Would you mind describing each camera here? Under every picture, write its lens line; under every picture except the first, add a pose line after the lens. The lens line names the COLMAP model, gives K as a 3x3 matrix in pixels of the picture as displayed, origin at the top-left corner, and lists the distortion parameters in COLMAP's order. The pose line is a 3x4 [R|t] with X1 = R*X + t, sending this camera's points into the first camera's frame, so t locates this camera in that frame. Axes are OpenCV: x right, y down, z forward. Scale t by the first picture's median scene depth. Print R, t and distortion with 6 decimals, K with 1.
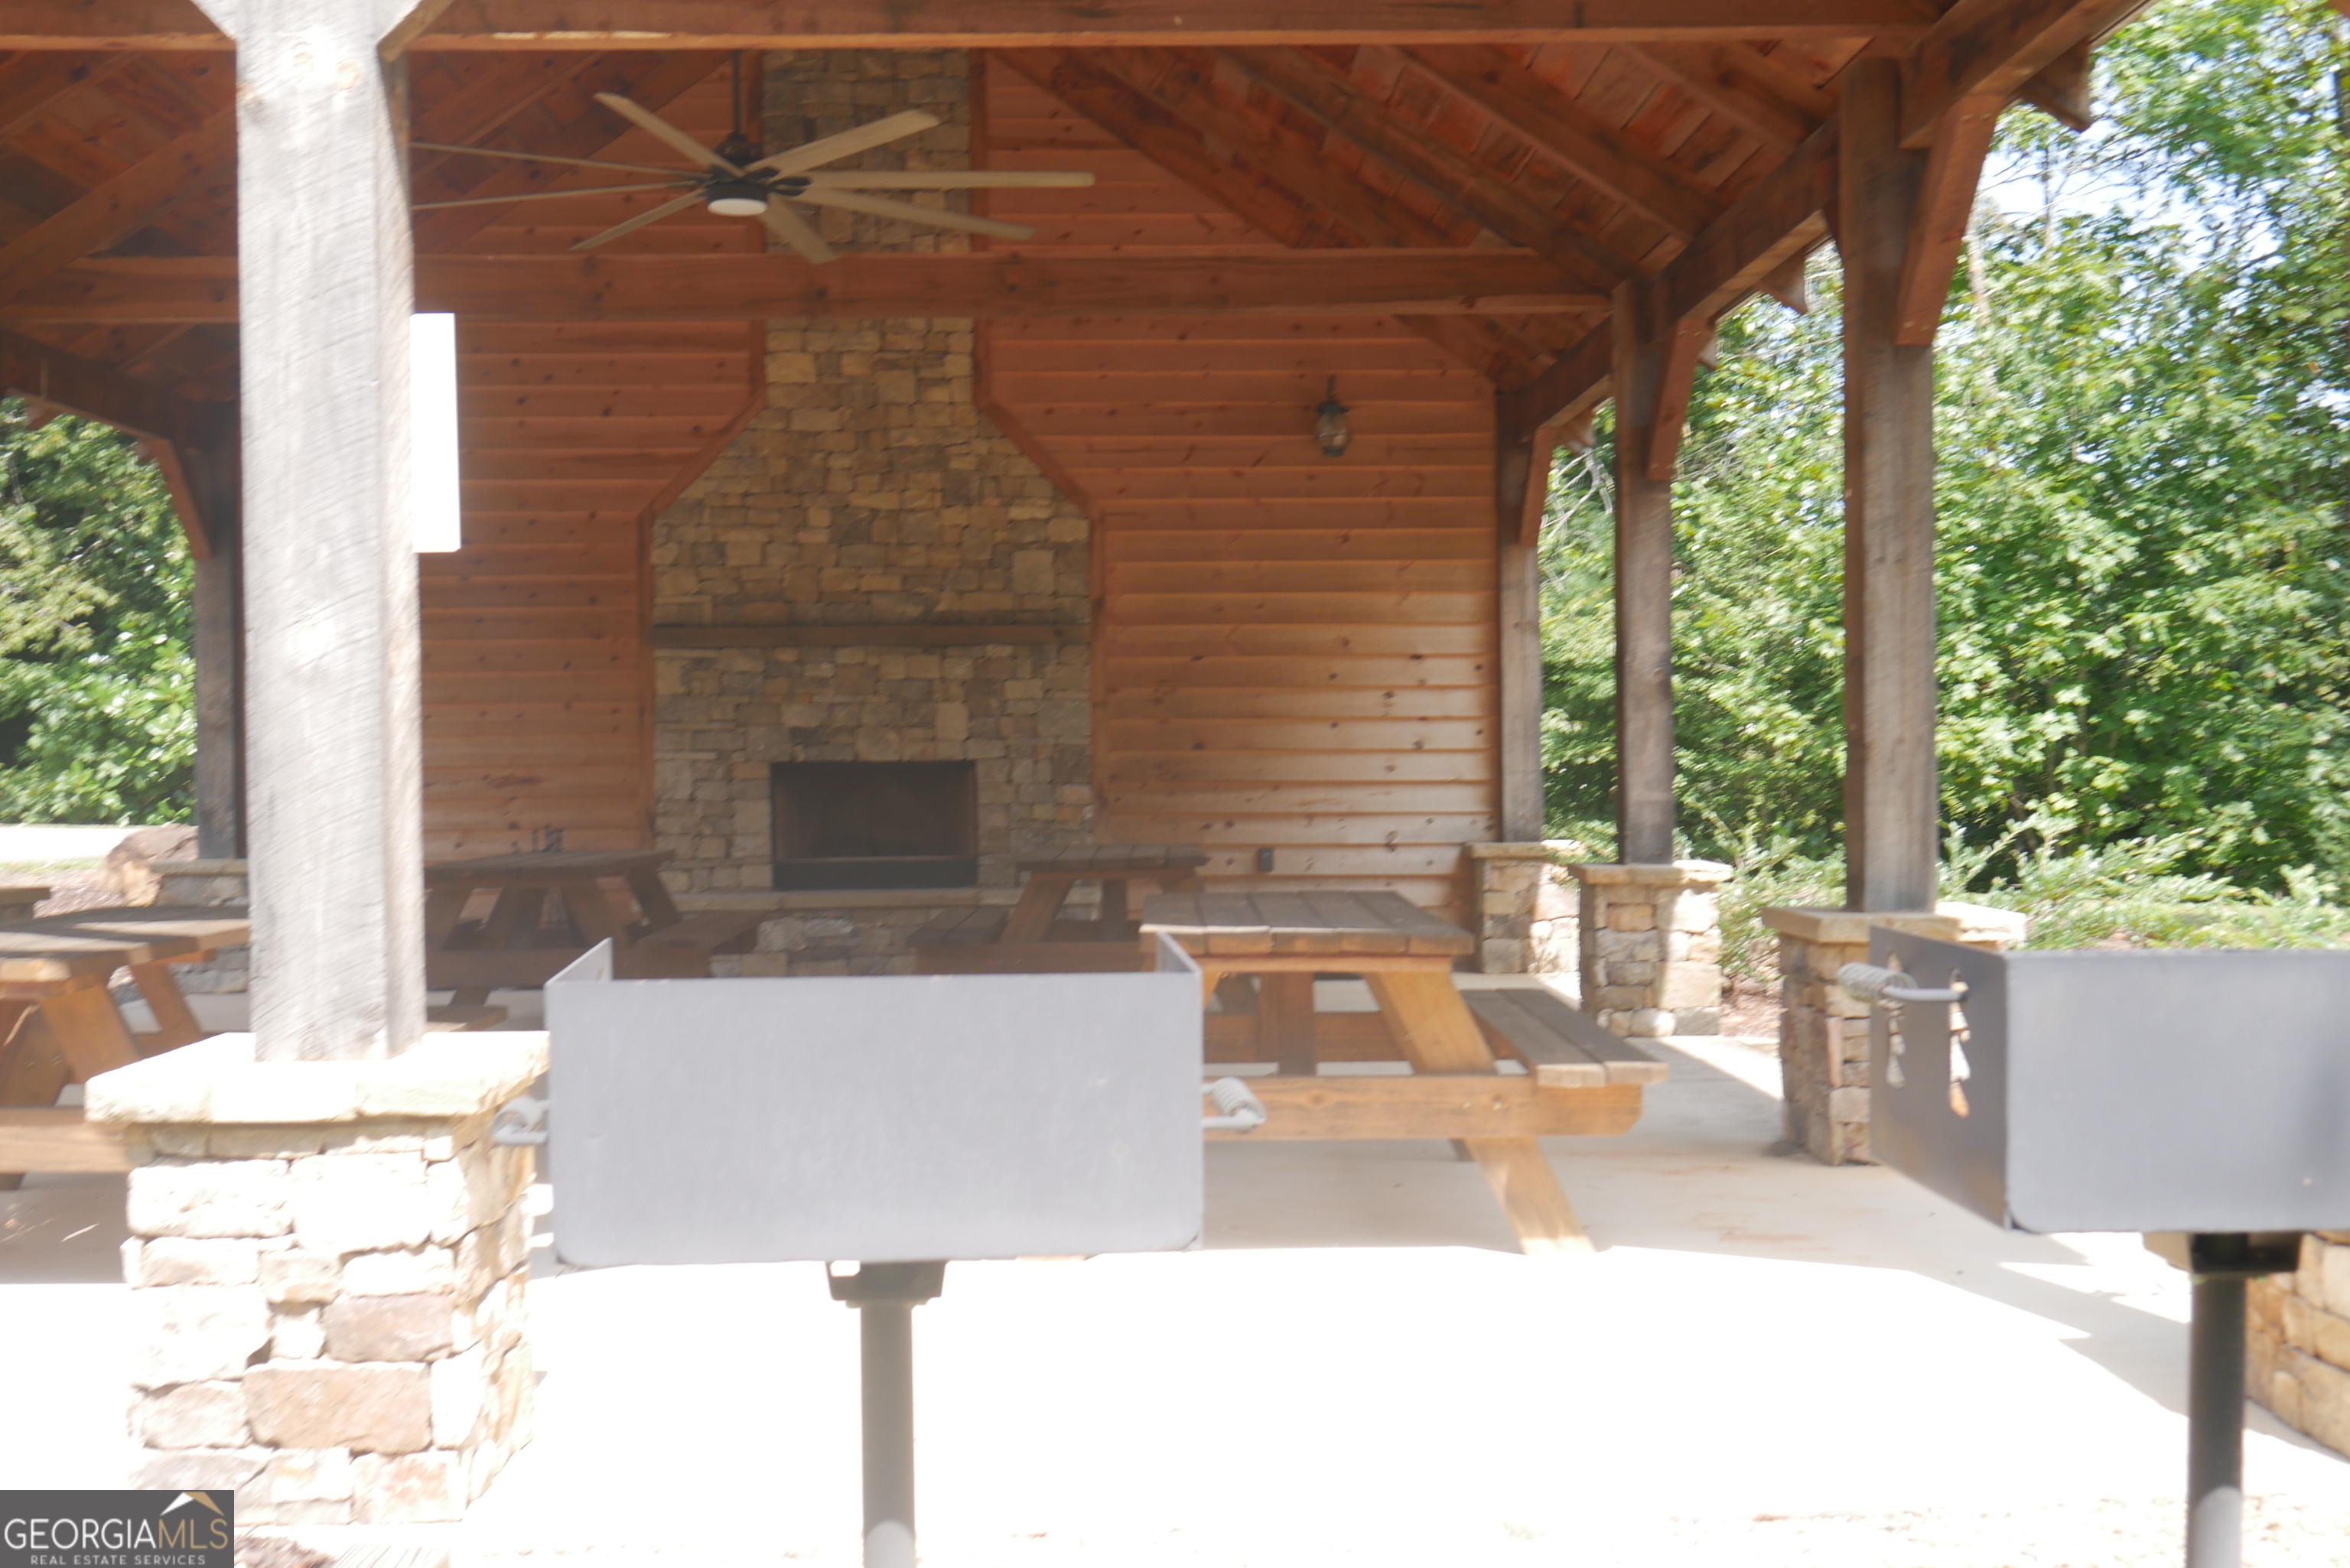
lens RADIAL K [[2680.1, 0, 1170.3], [0, 2680.1, 781.4], [0, 0, 1]] dist [0.078580, 0.000000]
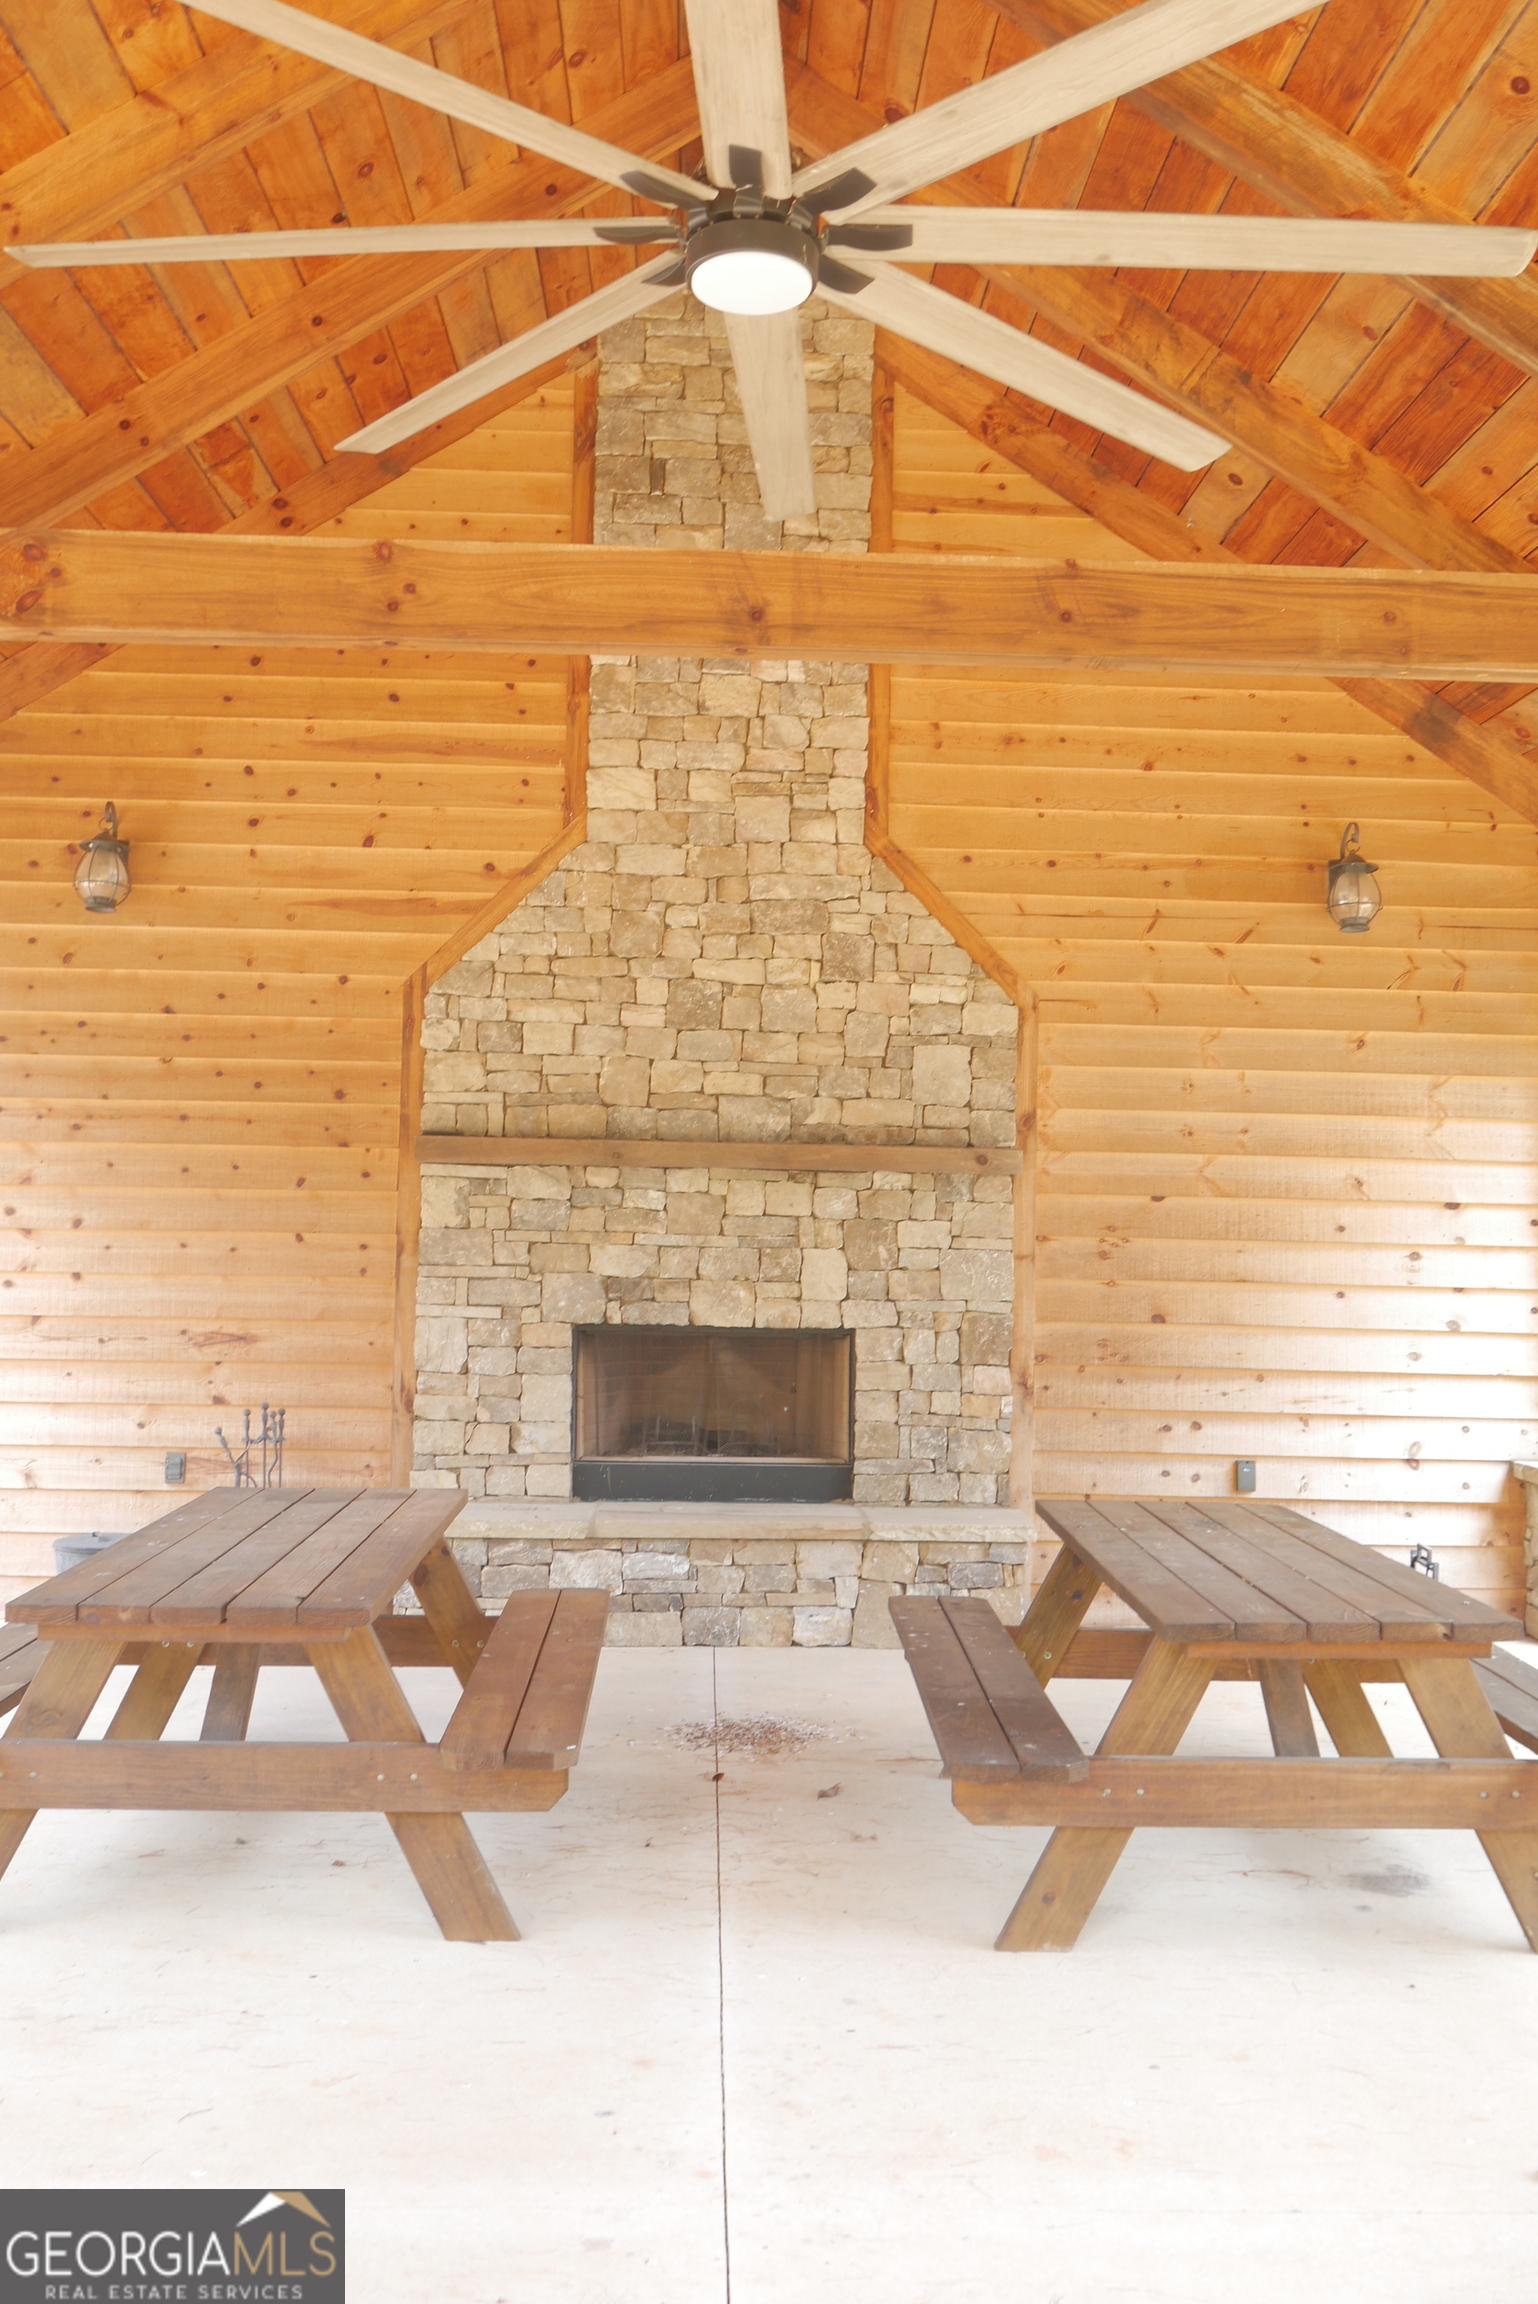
lens RADIAL K [[2022.4, 0, 771.9], [0, 2022.4, 1158.5], [0, 0, 1]] dist [0.001169, 0.002526]
pose [[0.999186, 0.031362, 0.025390, -0.110508], [-0.030406, 0.998846, -0.037177, -0.033132], [-0.026527, 0.036374, 0.998986, 0.448220]]
